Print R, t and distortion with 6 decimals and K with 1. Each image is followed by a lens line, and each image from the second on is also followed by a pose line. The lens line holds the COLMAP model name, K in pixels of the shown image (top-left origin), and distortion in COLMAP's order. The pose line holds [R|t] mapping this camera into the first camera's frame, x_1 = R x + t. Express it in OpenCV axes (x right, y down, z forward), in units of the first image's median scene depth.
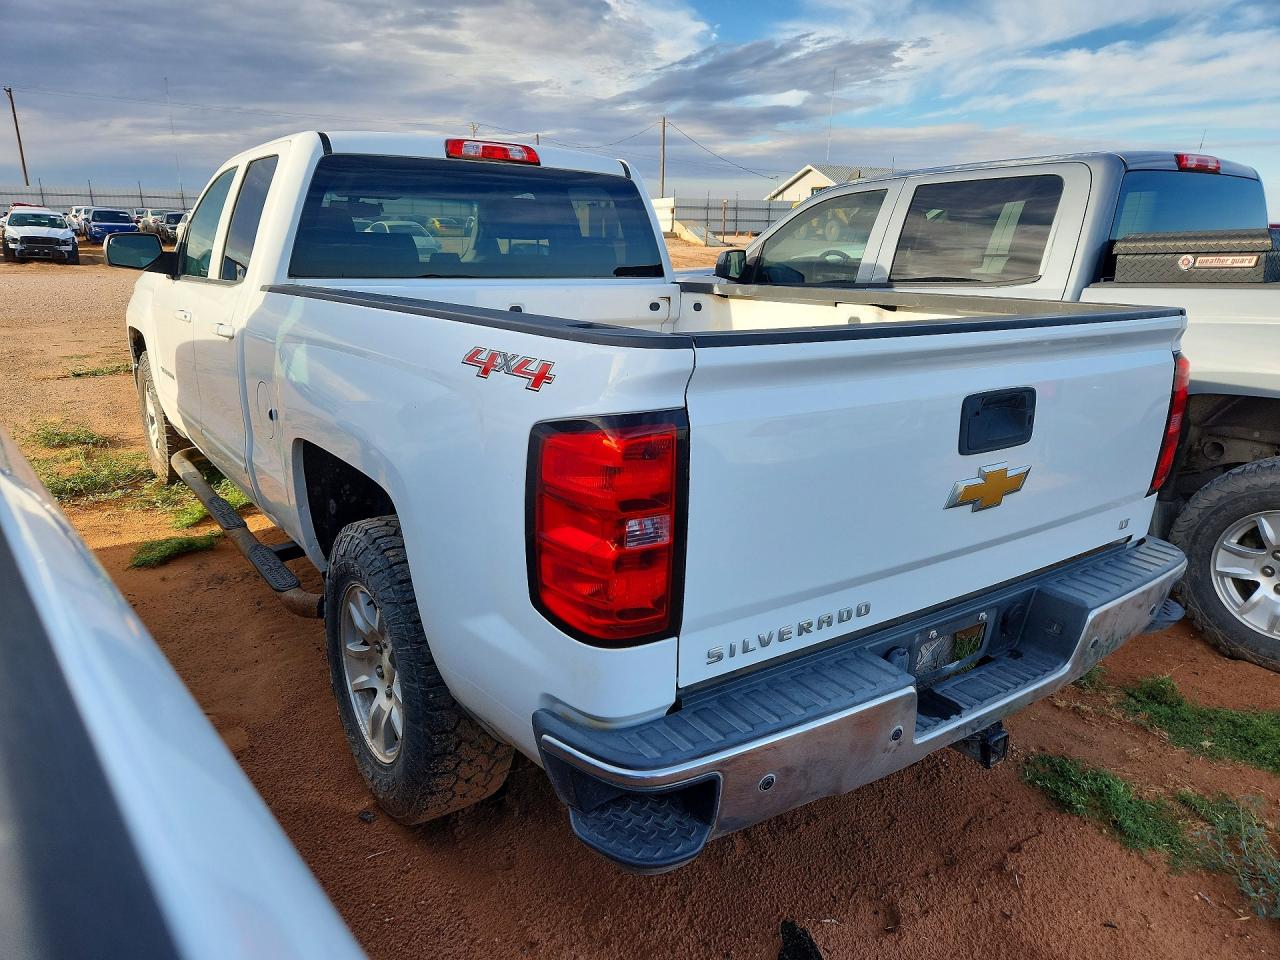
lens RADIAL K [[918.5, 0, 658.1], [0, 918.5, 480.5], [0, 0, 1]] dist [0.025443, -0.000617]
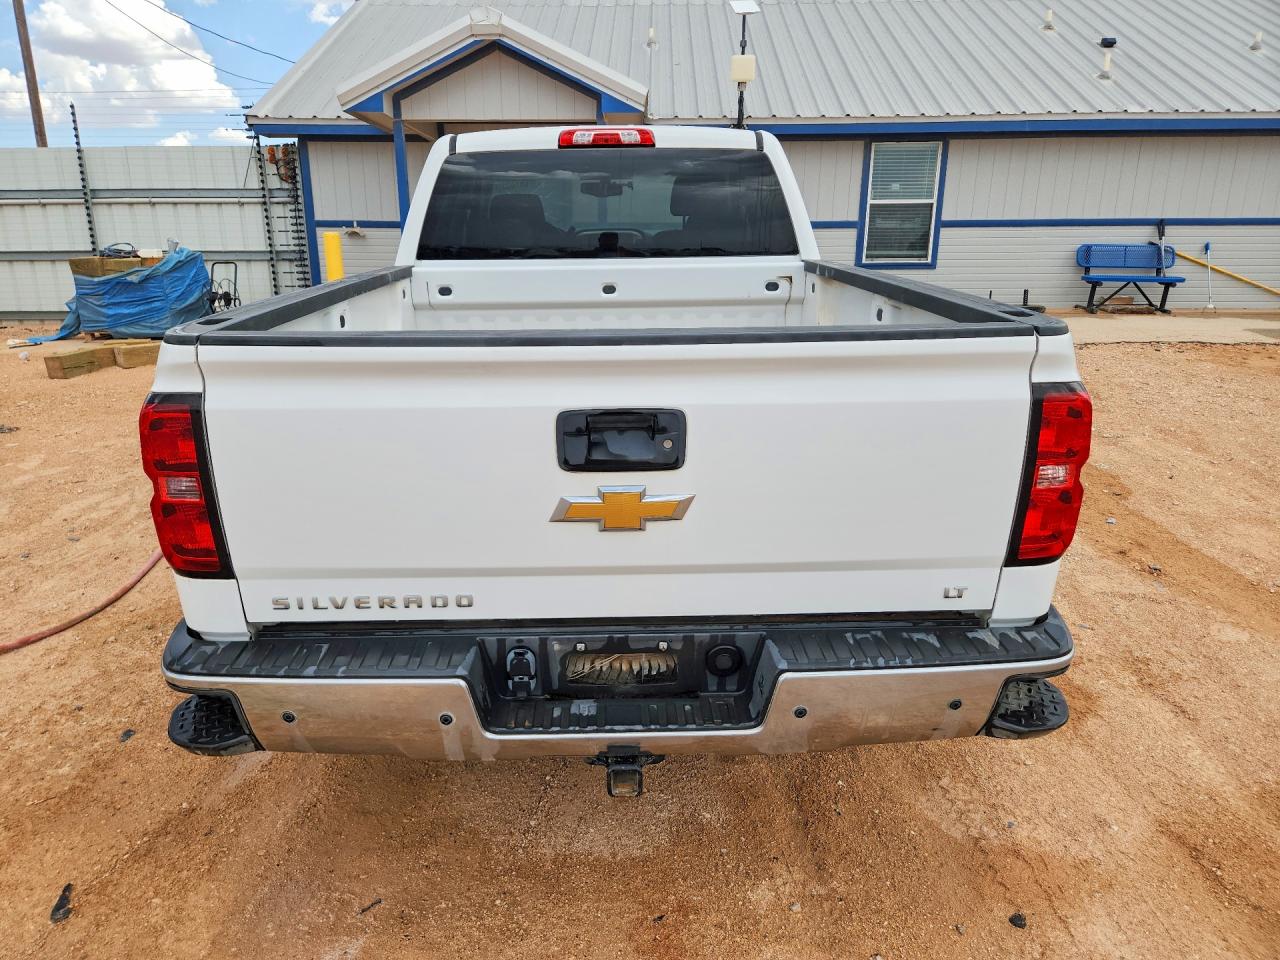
lens RADIAL K [[918.5, 0, 658.1], [0, 918.5, 480.5], [0, 0, 1]] dist [0.025443, -0.000617]
pose [[0.815465, 0.151456, -0.558639, 0.932424], [-0.122585, 0.988455, 0.089044, -0.113282], [0.565676, -0.004132, 0.824617, 0.245403]]
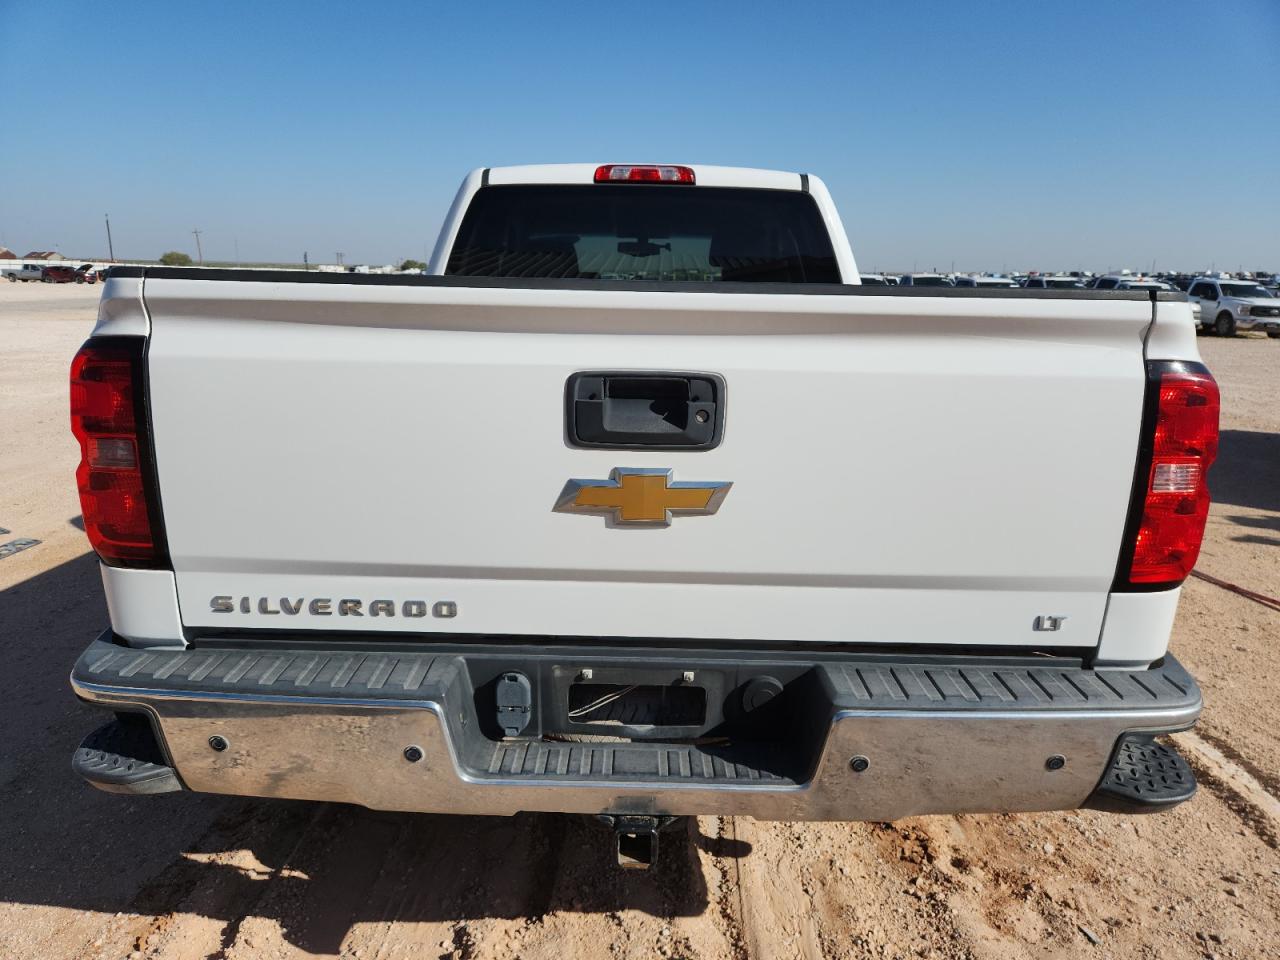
lens RADIAL K [[919.1, 0, 661.8], [0, 919.1, 482.5], [0, 0, 1]] dist [0.005185, 0.000732]
pose [[0.793868, 0.105216, -0.598918, 0.849925], [-0.152990, 0.987795, -0.029256, 0.016858], [0.588530, 0.114854, 0.800276, 0.401320]]
